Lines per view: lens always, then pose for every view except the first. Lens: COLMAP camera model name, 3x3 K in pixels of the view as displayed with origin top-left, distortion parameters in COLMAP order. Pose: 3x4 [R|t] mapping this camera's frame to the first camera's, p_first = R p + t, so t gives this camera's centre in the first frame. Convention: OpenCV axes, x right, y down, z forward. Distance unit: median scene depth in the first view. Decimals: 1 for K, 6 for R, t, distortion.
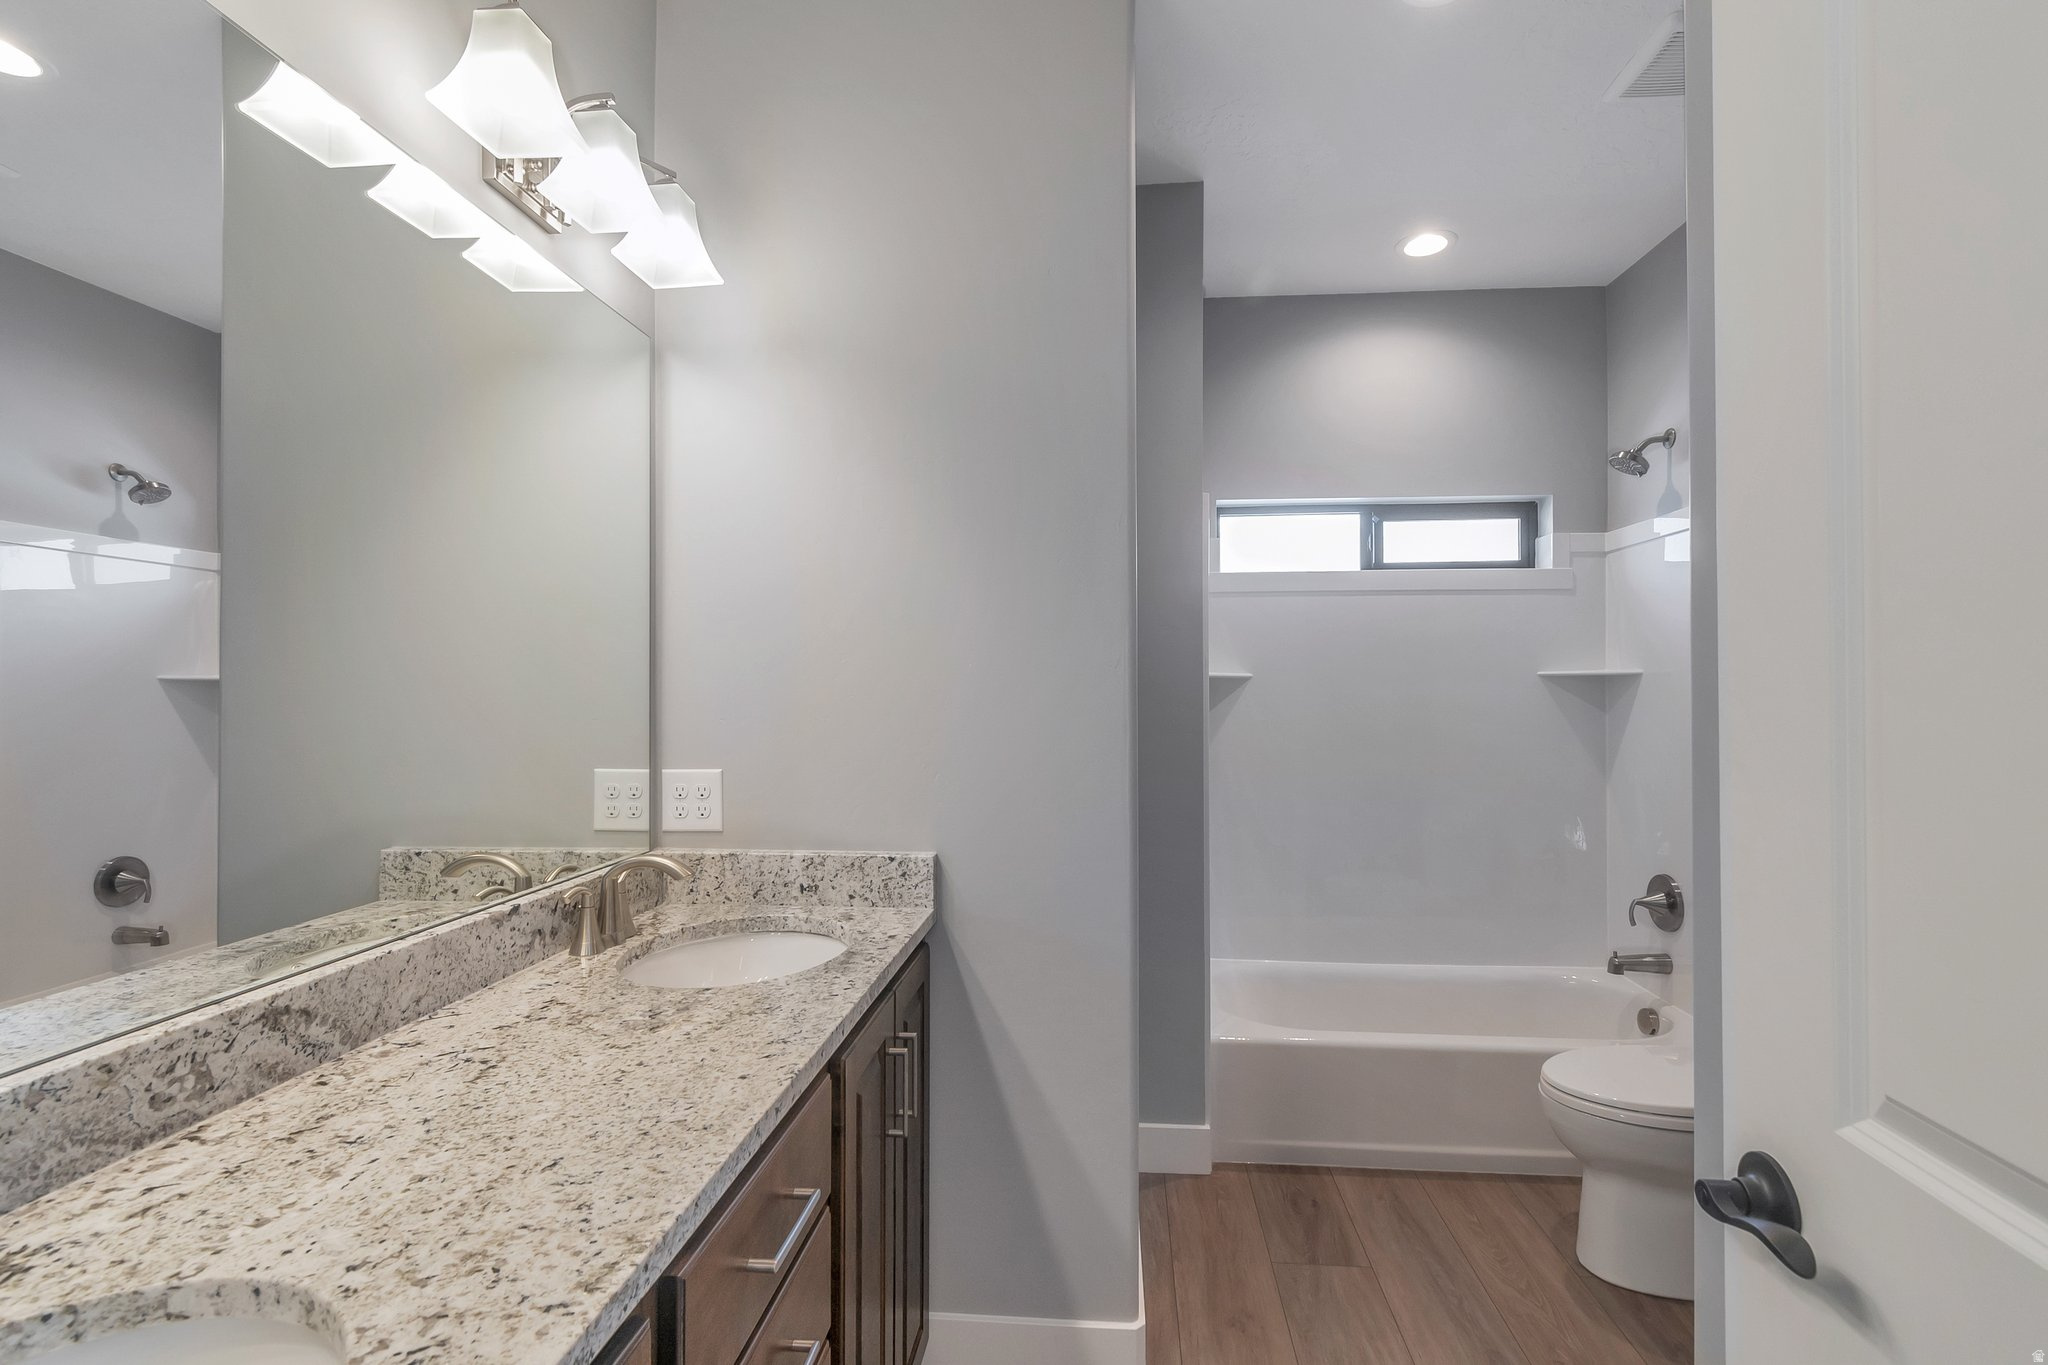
lens RADIAL K [[921.8, 0, 1034.4], [0, 921.8, 682.6], [0, 0, 1]] dist [0.001369, 0.001685]
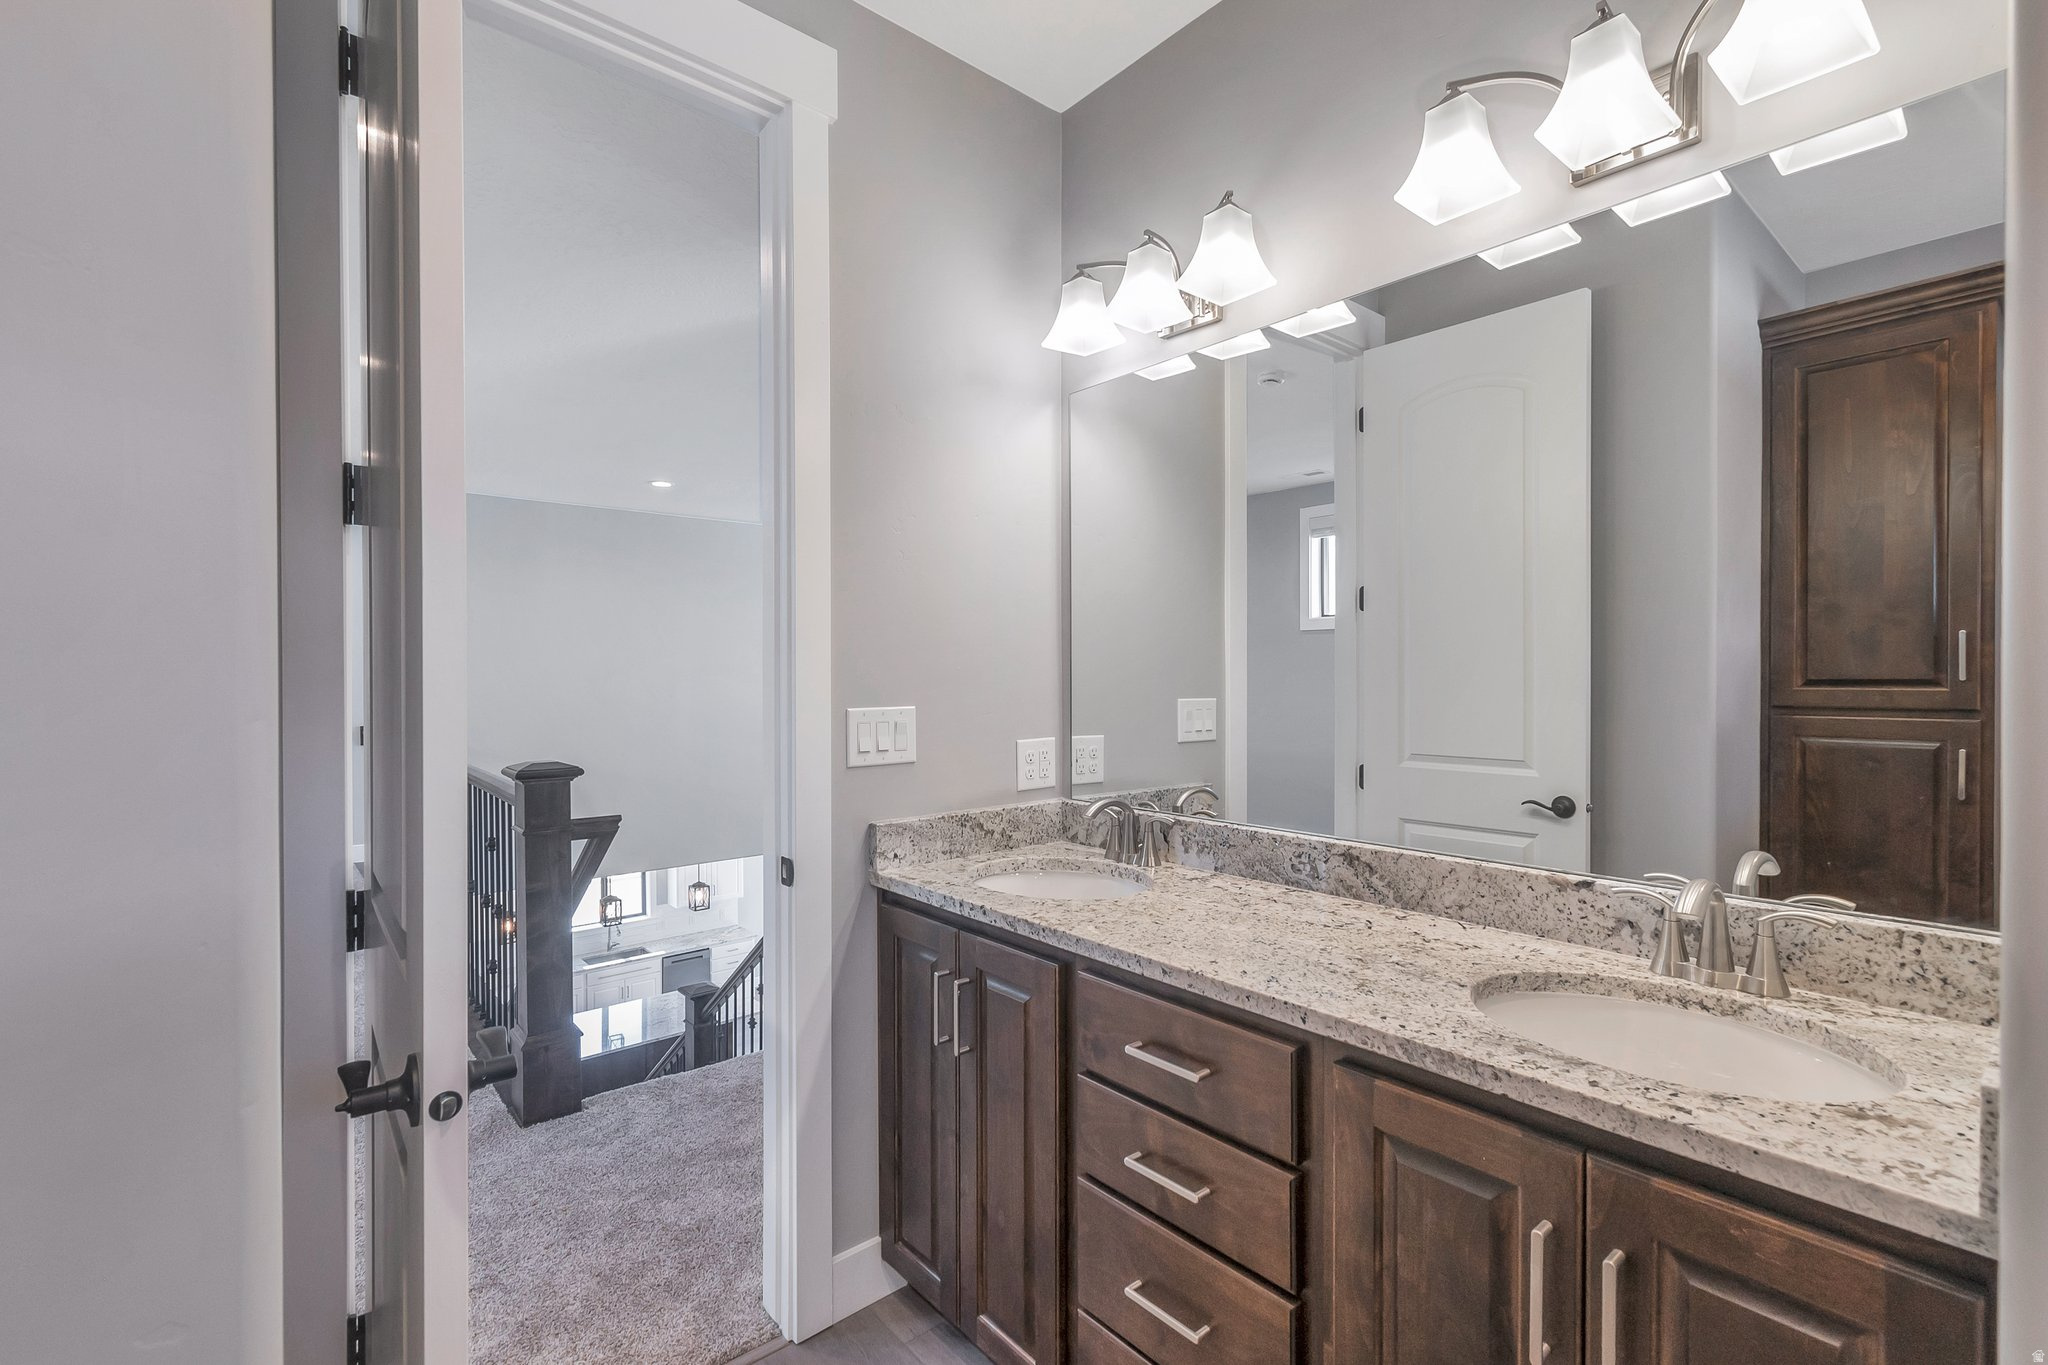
lens RADIAL K [[921.8, 0, 1030.6], [0, 921.8, 684.6], [0, 0, 1]] dist [0.001369, 0.001685]
pose [[-0.699175, 0.011836, -0.714853, 0.757493], [0.009575, 0.999928, 0.007191, 0.014768], [0.714887, -0.001817, -0.699238, 1.619328]]
